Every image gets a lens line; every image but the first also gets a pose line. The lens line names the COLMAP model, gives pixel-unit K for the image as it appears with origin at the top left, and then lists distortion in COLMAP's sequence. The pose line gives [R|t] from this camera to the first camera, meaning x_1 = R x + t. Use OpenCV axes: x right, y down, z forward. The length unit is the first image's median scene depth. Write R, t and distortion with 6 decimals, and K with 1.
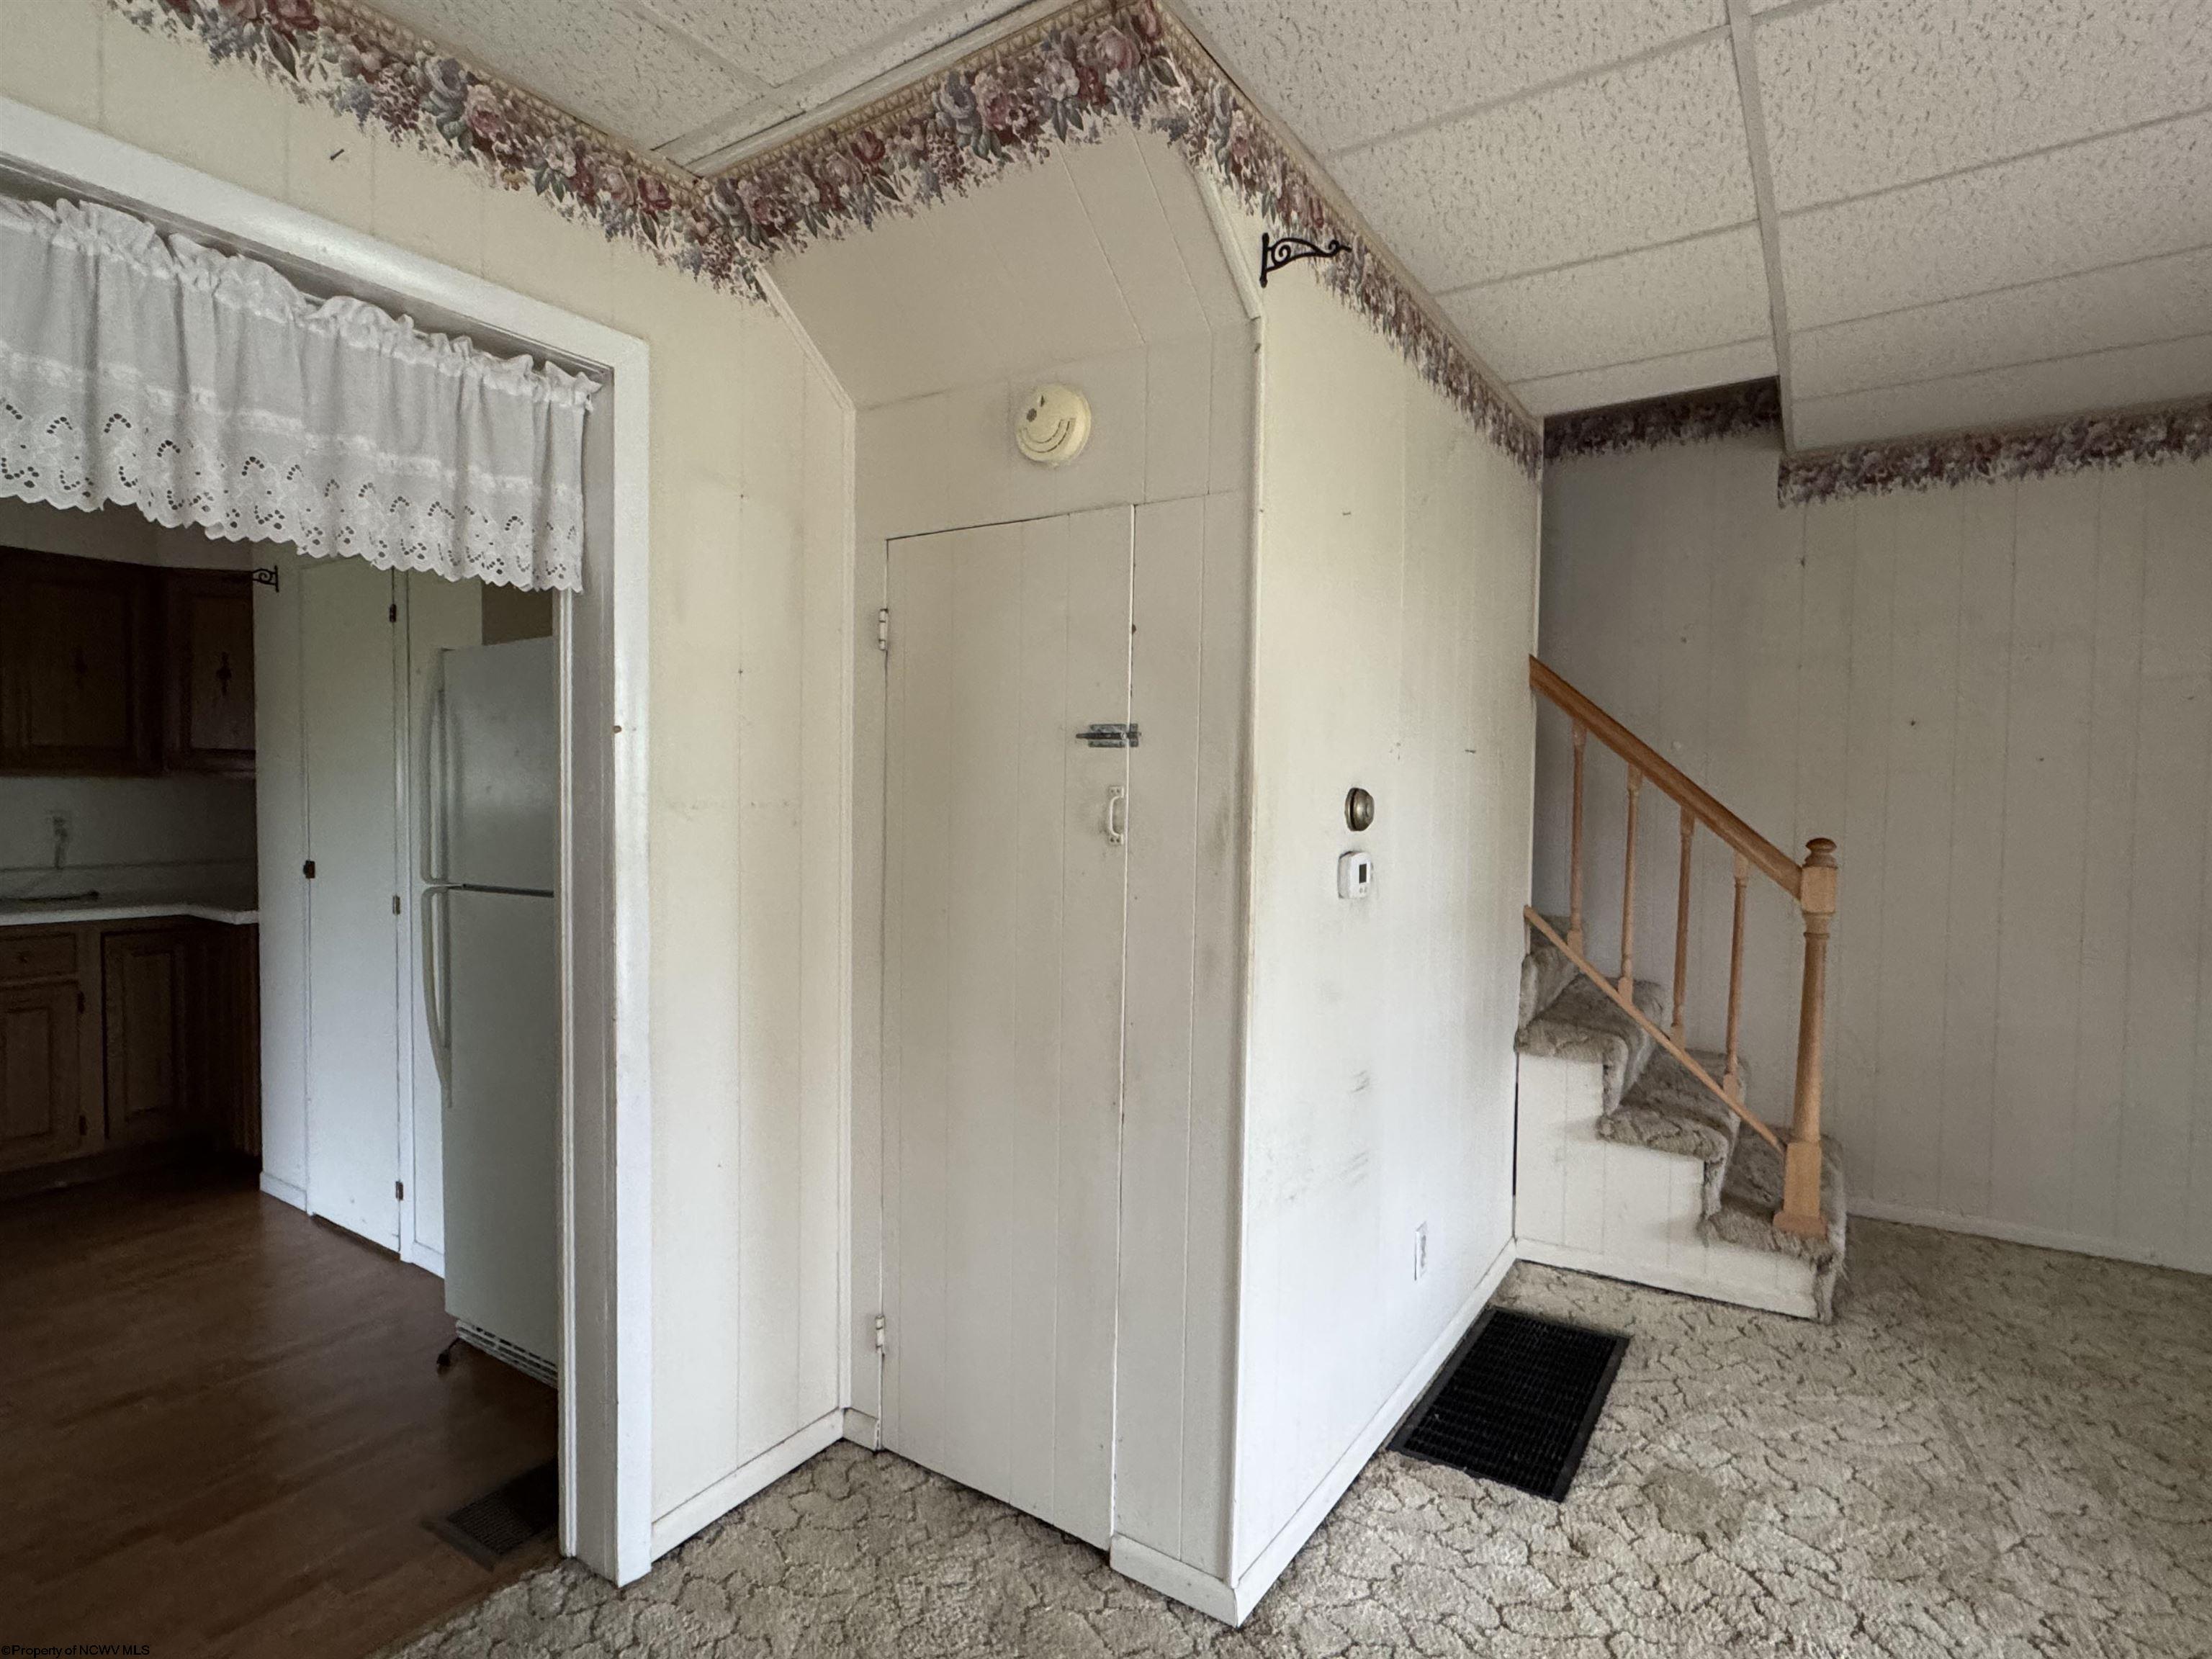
lens RADIAL K [[1131.7, 0, 1096.7], [0, 1131.7, 831.3], [0, 0, 1]] dist [-0.005763, 0.000447]
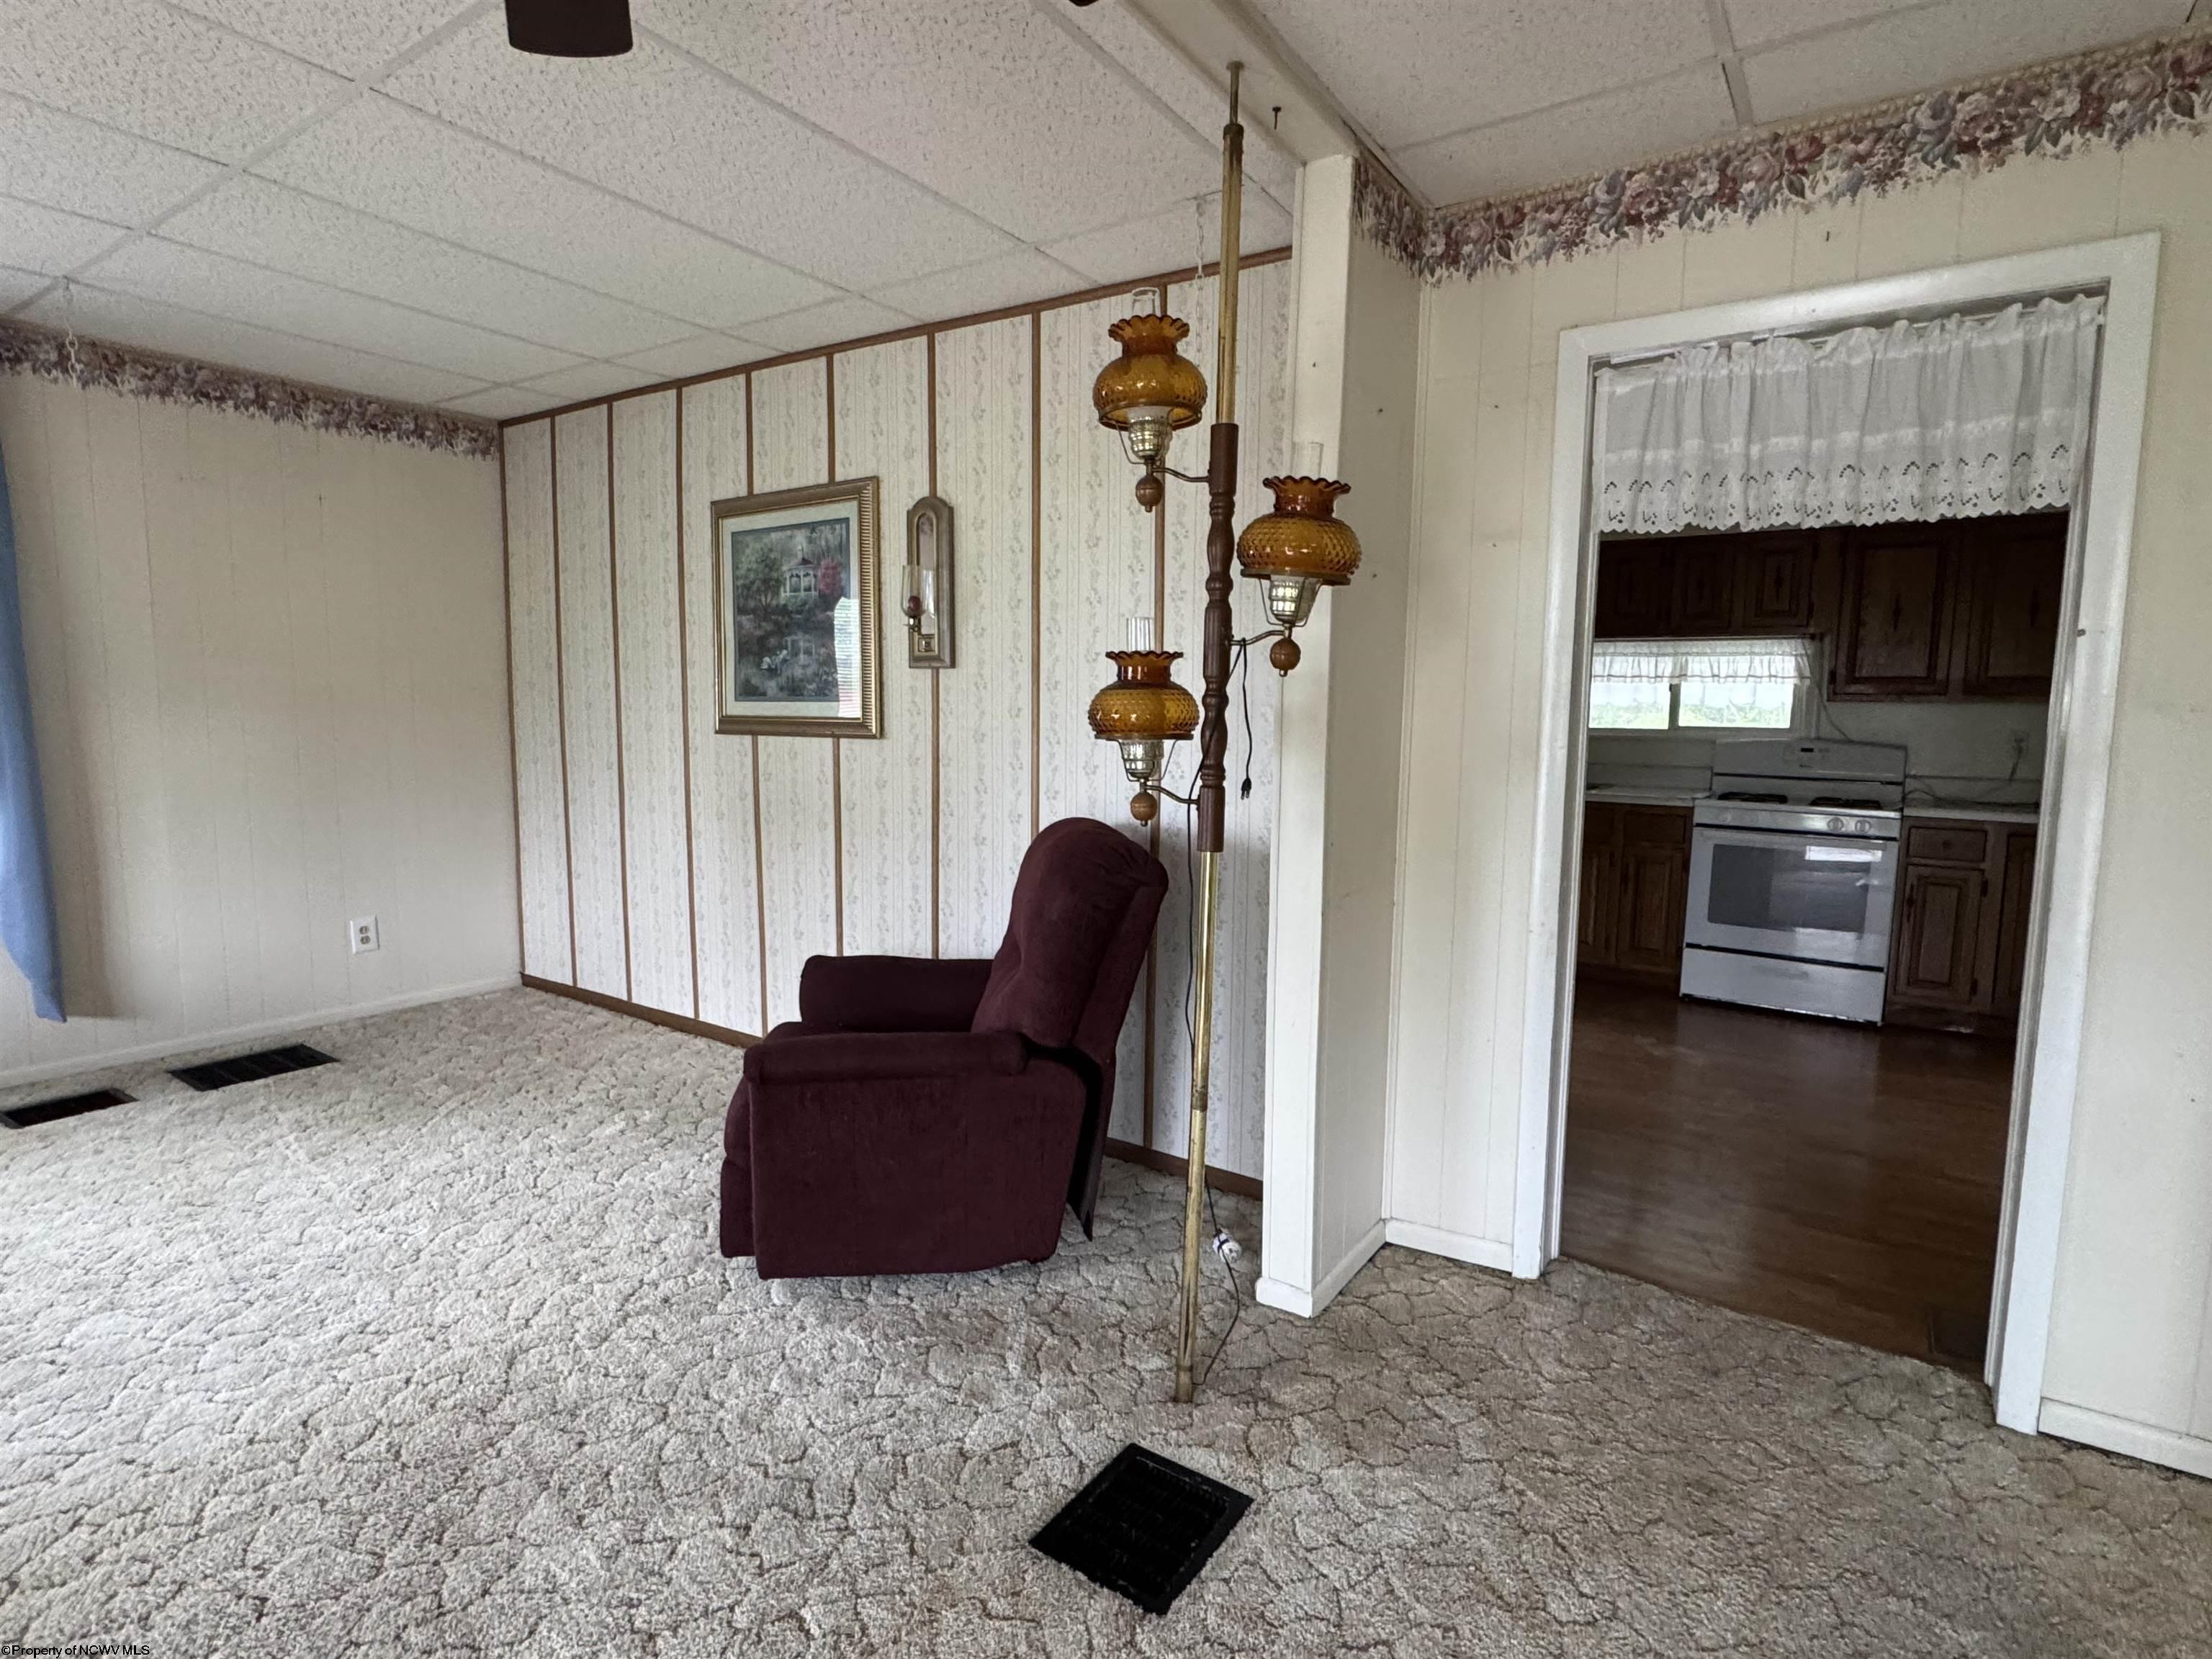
lens RADIAL K [[1110.1, 0, 1102.7], [0, 1110.1, 822.3], [0, 0, 1]] dist [-0.002349, 0.000770]
pose [[-0.018345, 0.092768, -0.995519, 0.560881], [-0.048762, 0.994418, 0.093564, 0.028904], [0.998642, 0.050260, -0.013719, 0.109099]]
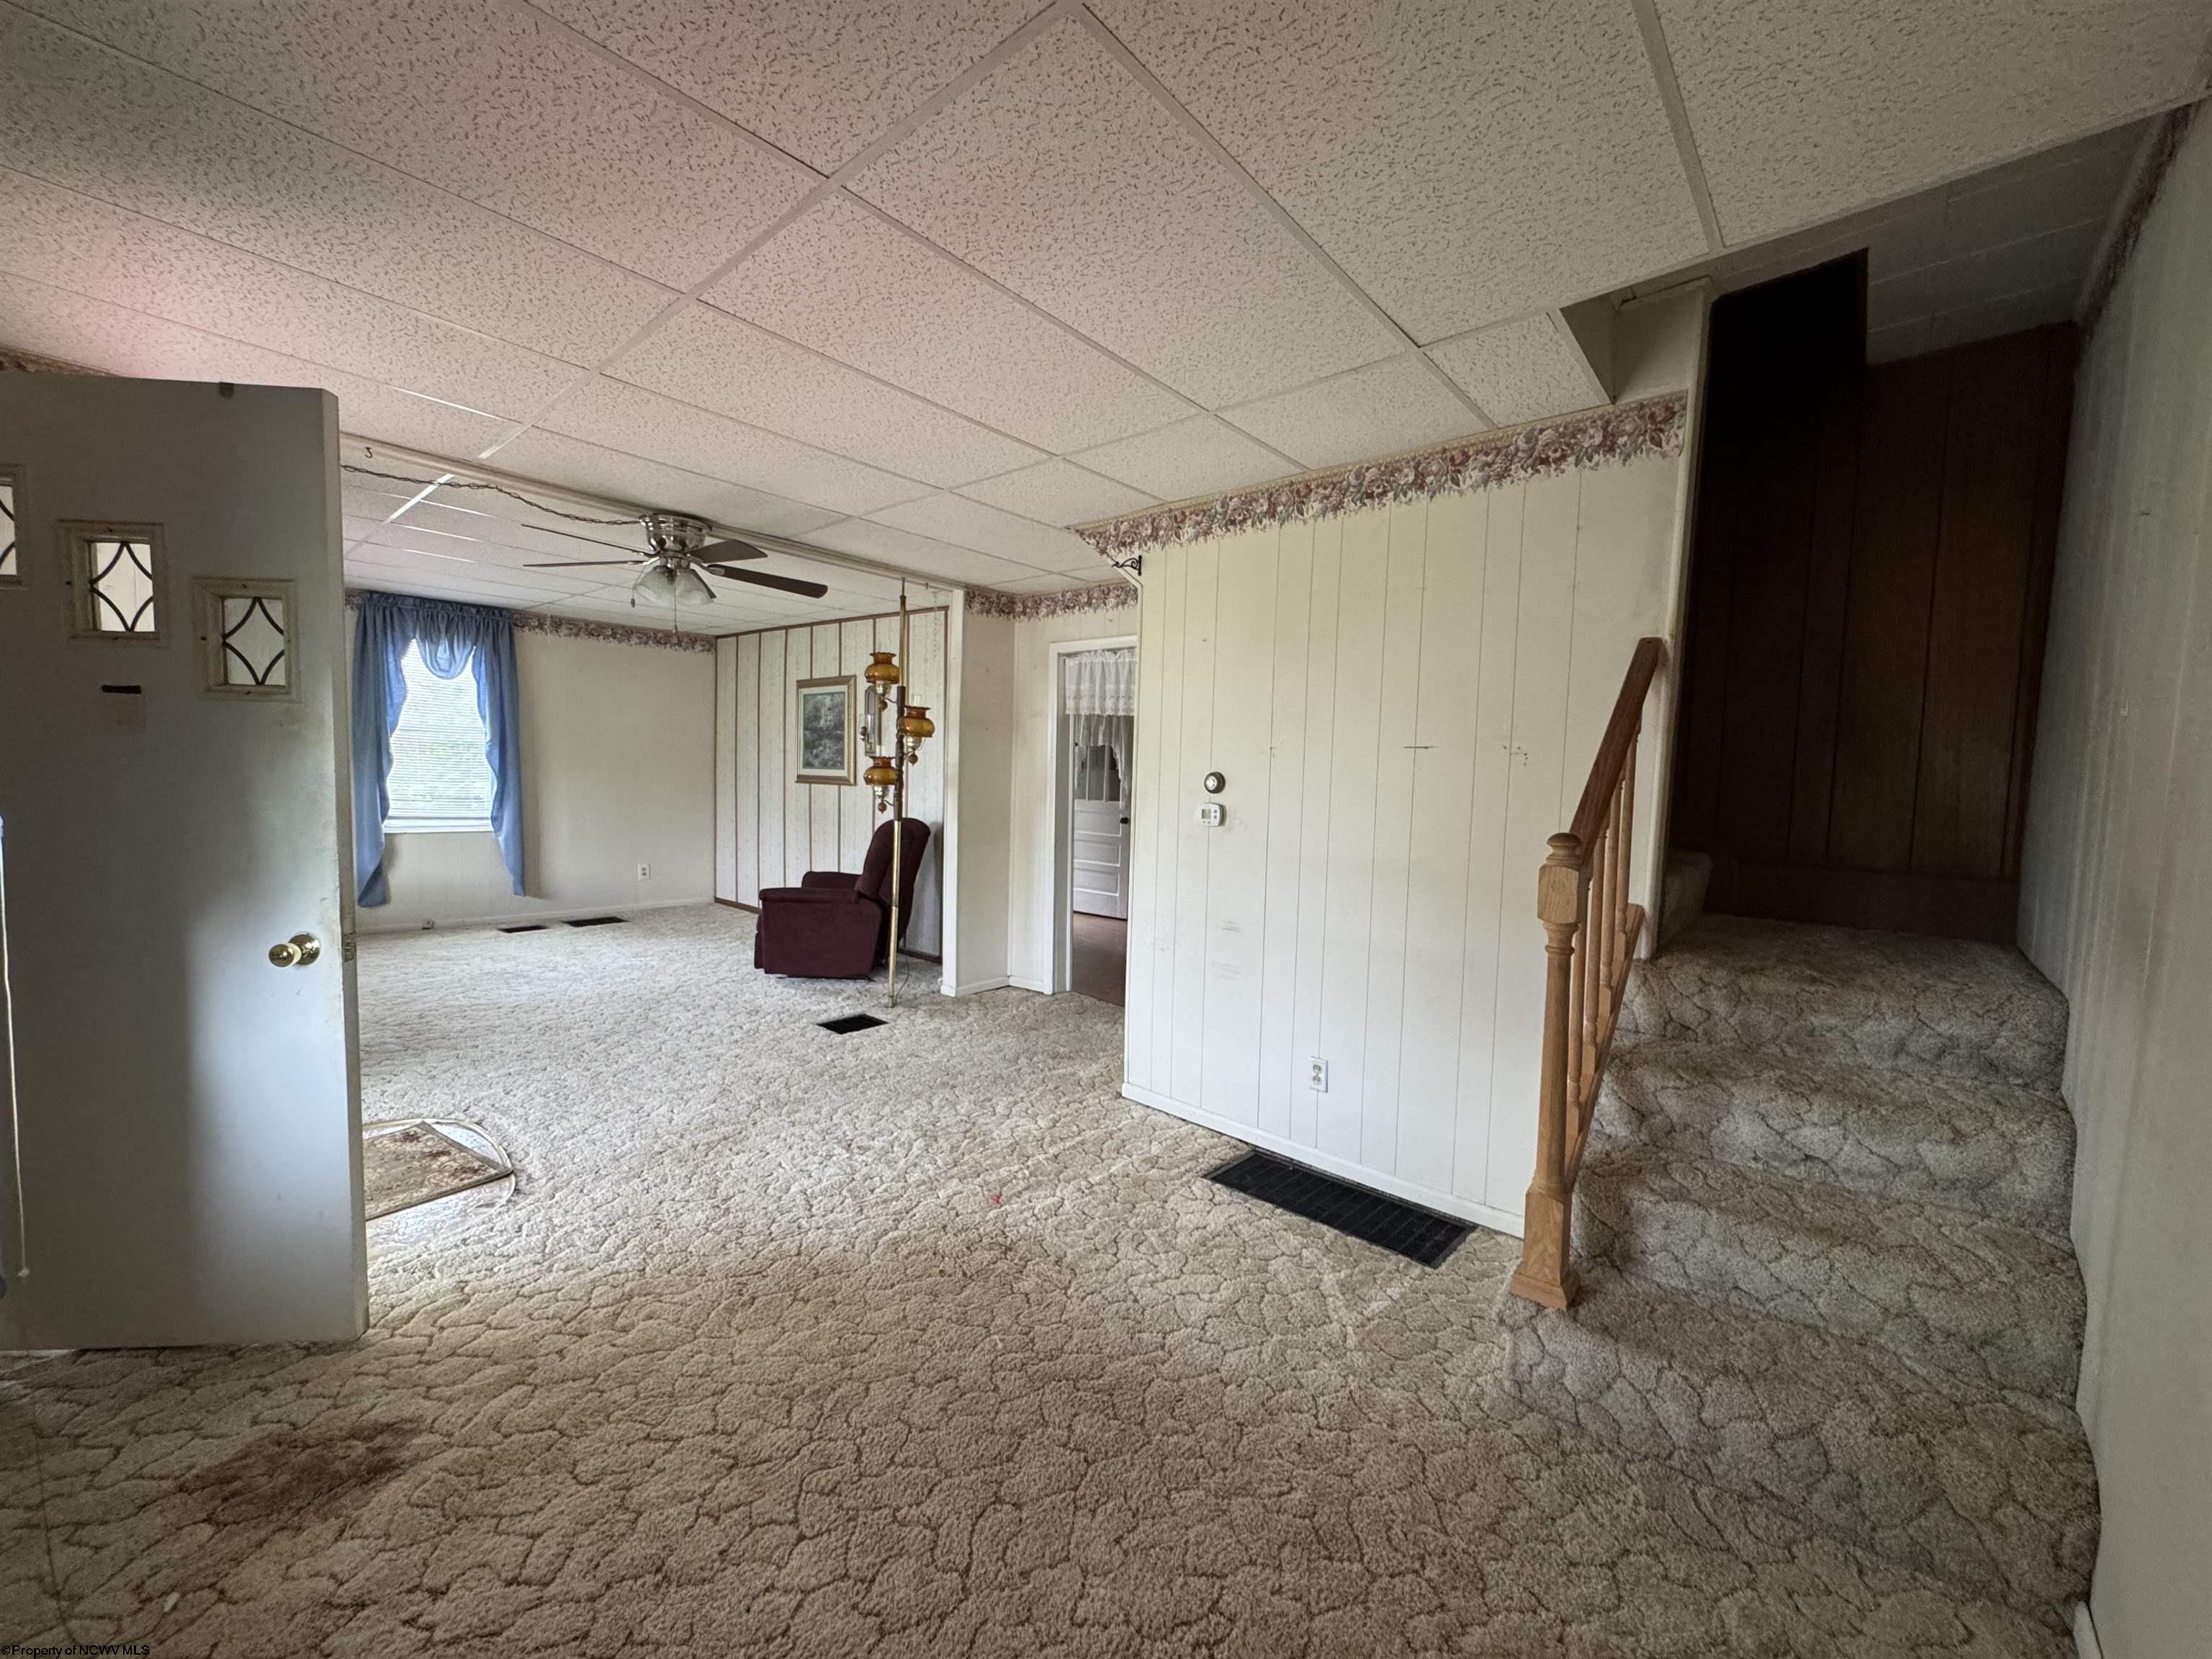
lens RADIAL K [[860.3, 0, 1103.4], [0, 860.3, 830.7], [0, 0, 1]] dist [-0.004713, -0.000090]
pose [[-0.128811, 0.051528, -0.990330, 1.808343], [-0.069979, 0.995687, 0.060909, -0.013527], [0.989197, 0.077148, -0.124650, 1.023930]]
